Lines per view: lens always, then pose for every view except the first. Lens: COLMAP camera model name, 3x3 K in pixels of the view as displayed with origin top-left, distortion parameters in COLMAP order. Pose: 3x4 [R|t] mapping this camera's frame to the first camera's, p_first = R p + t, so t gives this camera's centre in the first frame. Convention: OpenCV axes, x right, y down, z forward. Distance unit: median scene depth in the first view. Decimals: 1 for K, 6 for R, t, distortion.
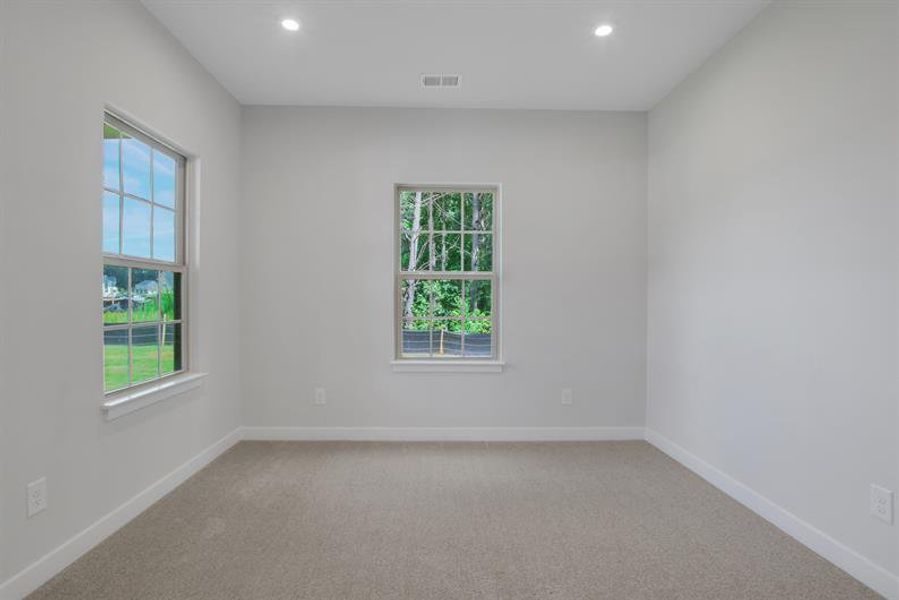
lens RADIAL K [[440.2, 0, 457.2], [0, 440.2, 298.1], [0, 0, 1]] dist [-0.032957, -0.000244]
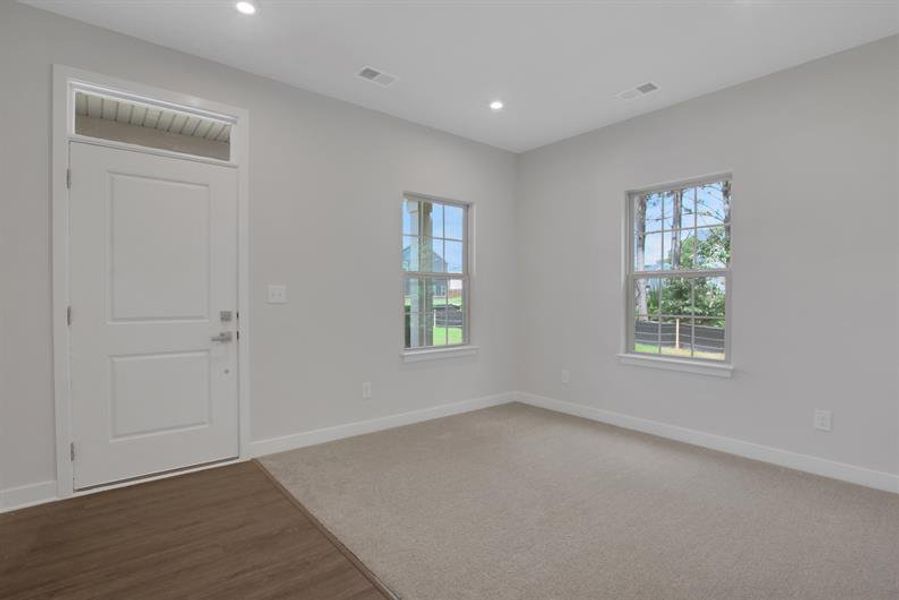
lens RADIAL K [[440.2, 0, 457.2], [0, 440.2, 298.1], [0, 0, 1]] dist [-0.032957, -0.000244]
pose [[0.621697, 0.000978, -0.783257, 0.550882], [0.000694, 0.999998, 0.001800, 0.002398], [0.783257, -0.001663, 0.621696, -0.000810]]
